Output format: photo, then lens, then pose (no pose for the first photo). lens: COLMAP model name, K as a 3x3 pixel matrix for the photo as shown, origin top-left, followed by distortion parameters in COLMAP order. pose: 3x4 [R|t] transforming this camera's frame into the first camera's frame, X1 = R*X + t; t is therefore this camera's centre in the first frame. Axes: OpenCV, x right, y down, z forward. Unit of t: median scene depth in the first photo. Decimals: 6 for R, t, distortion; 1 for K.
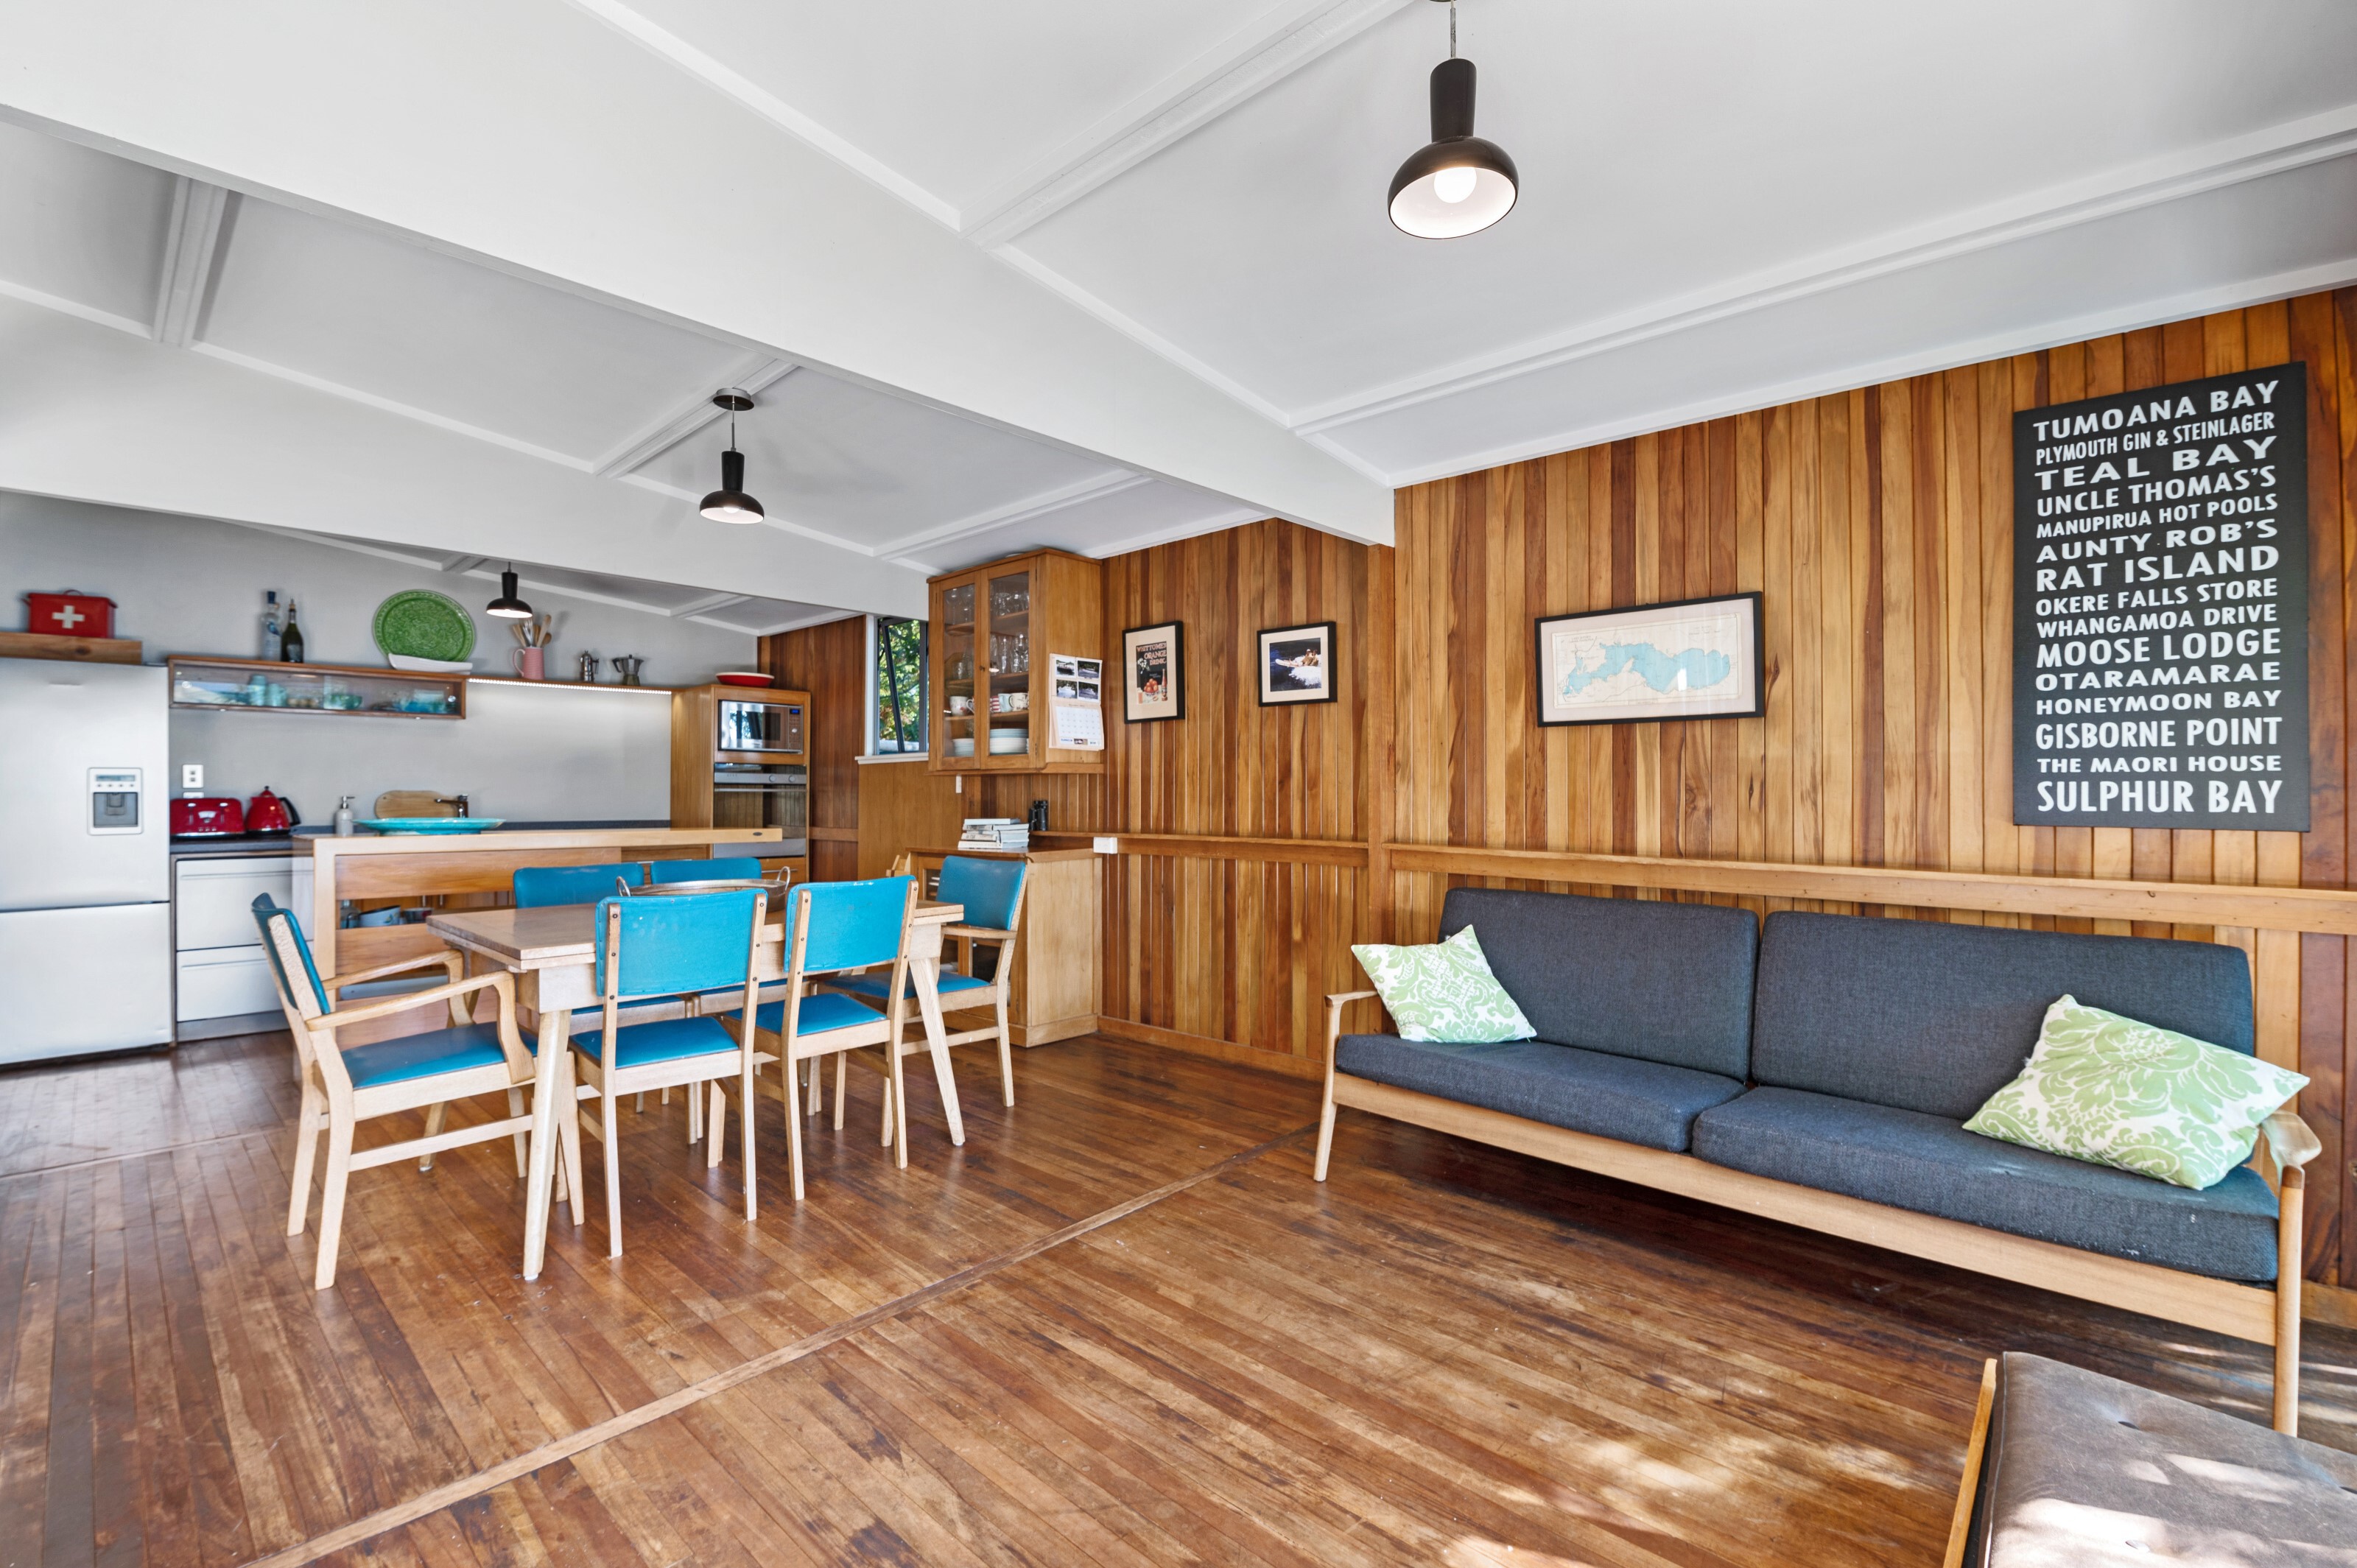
lens RADIAL K [[1050.5, 0, 1165.1], [0, 1050.5, 793.6], [0, 0, 1]] dist [-0.000639, -0.001205]
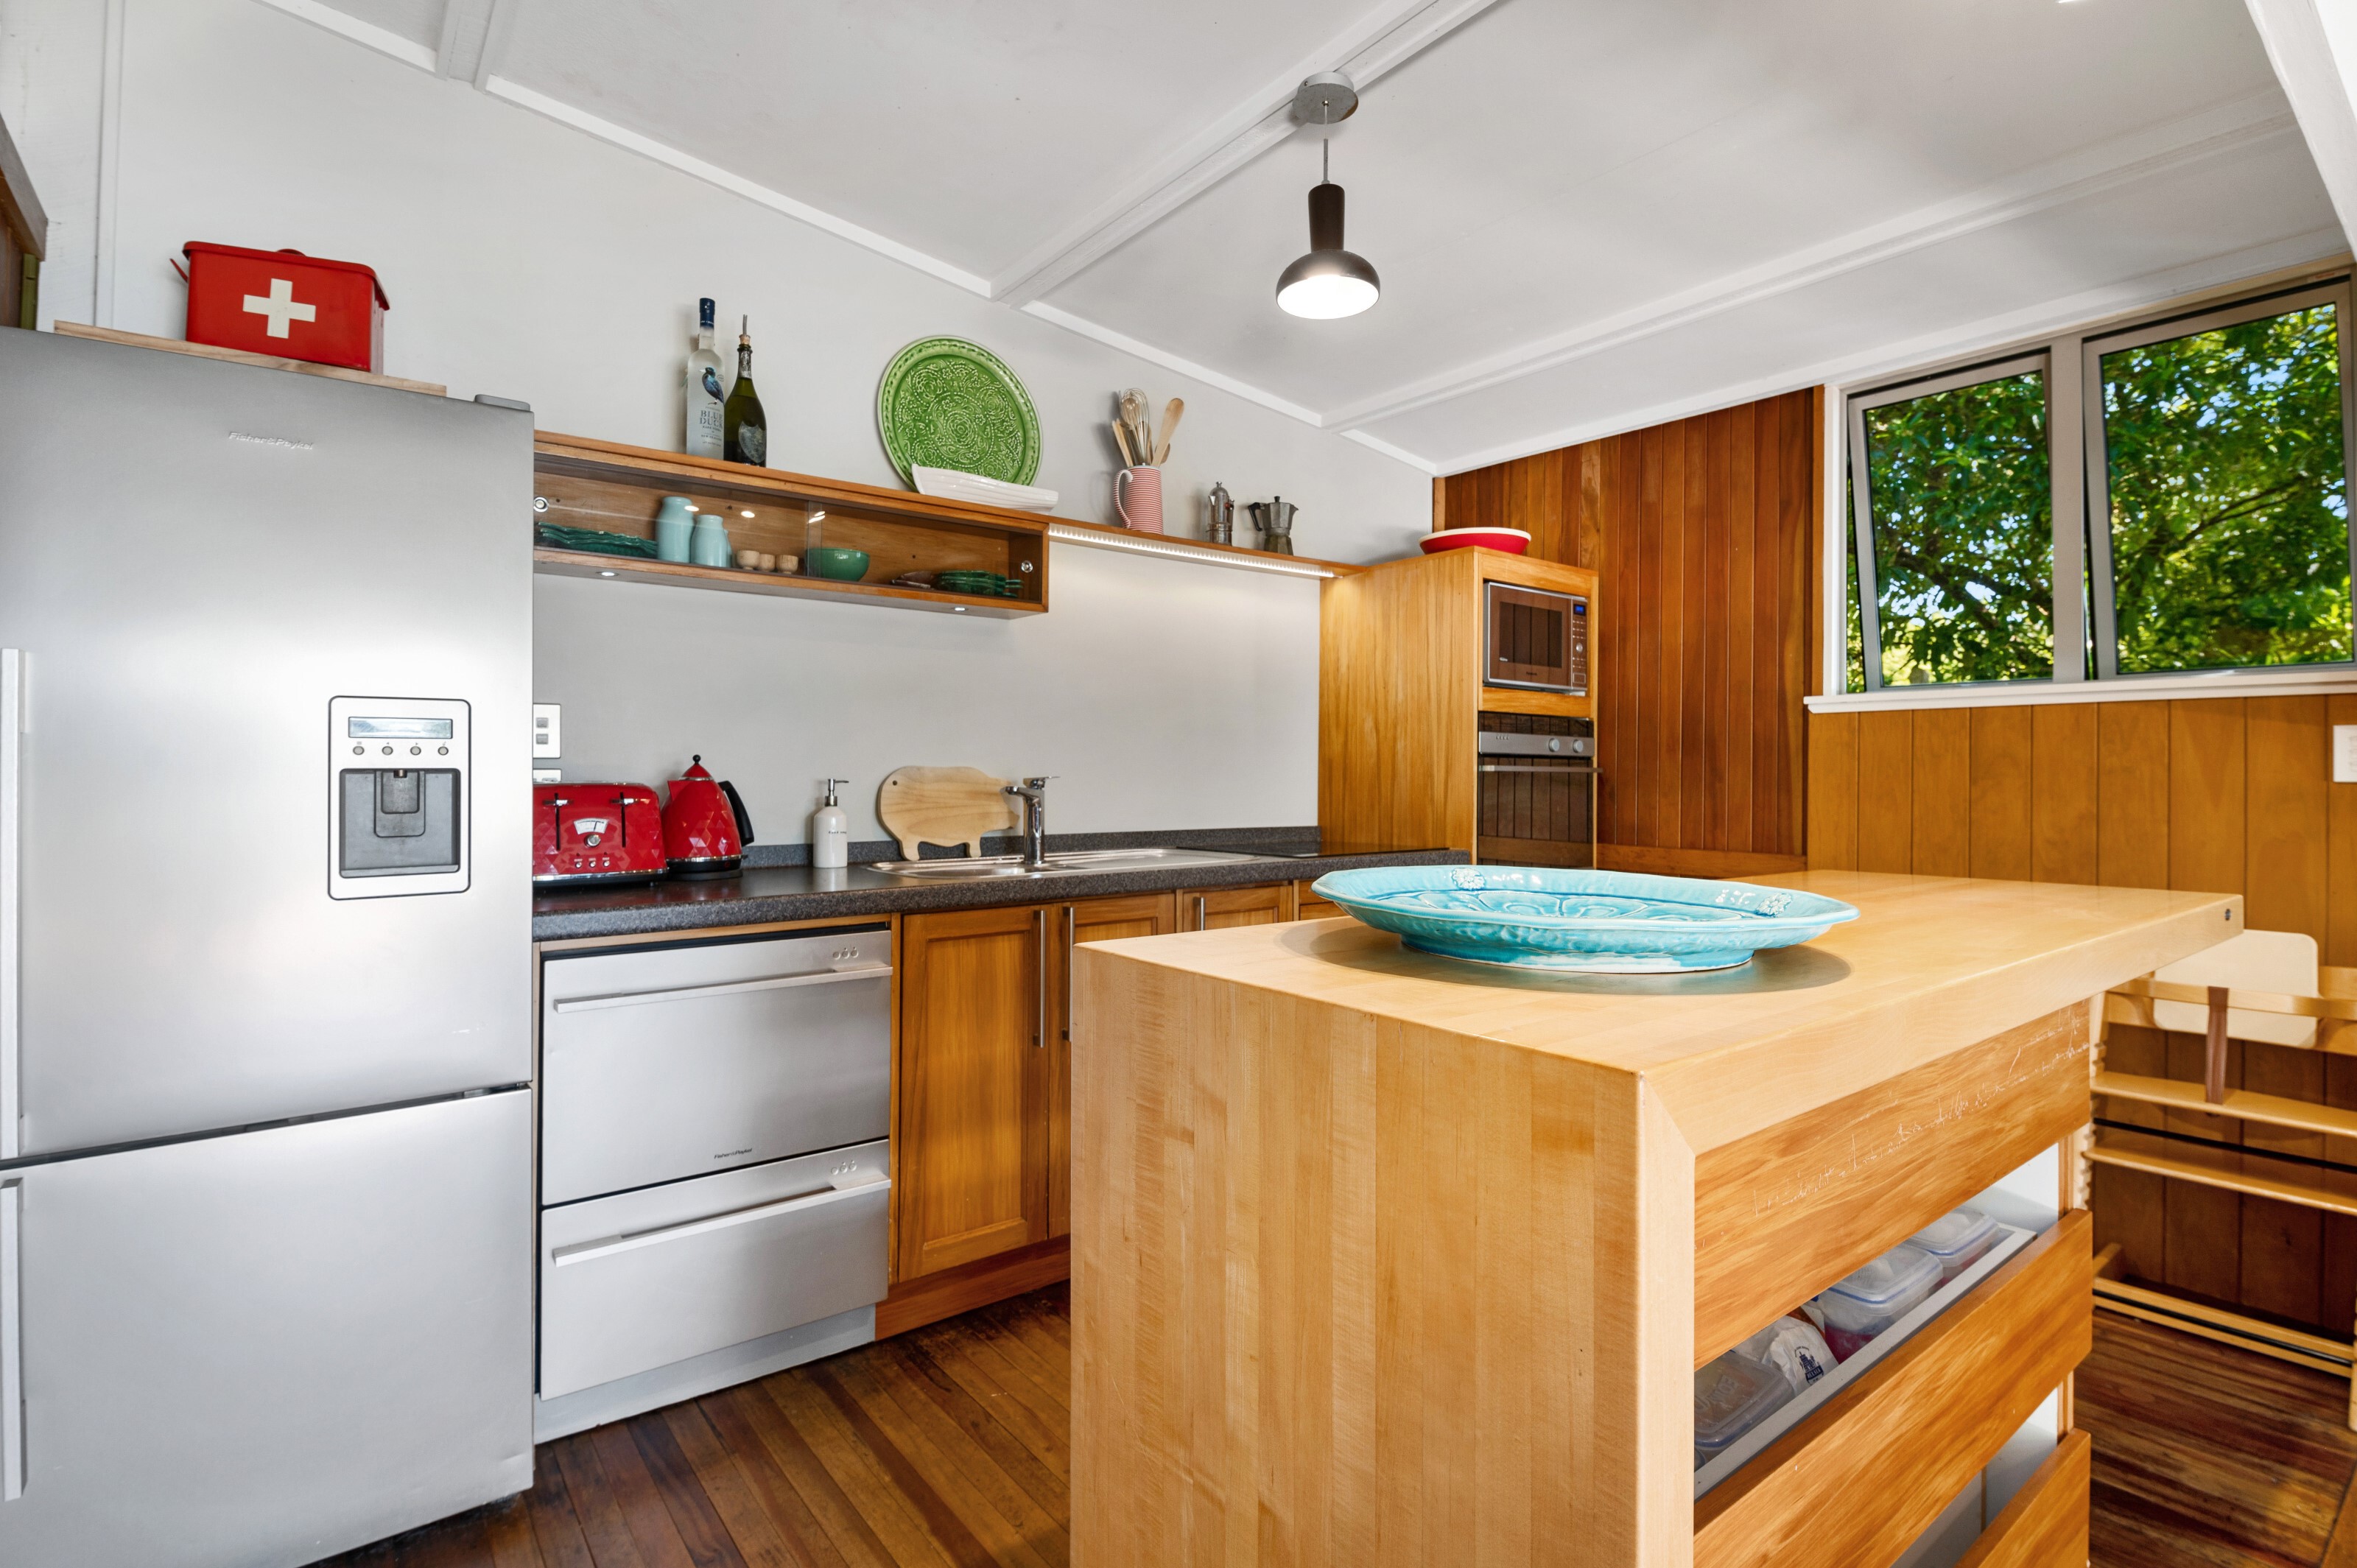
lens RADIAL K [[1119.8, 0, 1191.9], [0, 1119.8, 773.1], [0, 0, 1]] dist [-0.002093, 0.000486]
pose [[0.990348, 0.005206, -0.138502, -0.576424], [-0.005002, 0.999986, 0.001817, -0.001357], [0.138510, -0.001106, 0.990360, 0.561035]]
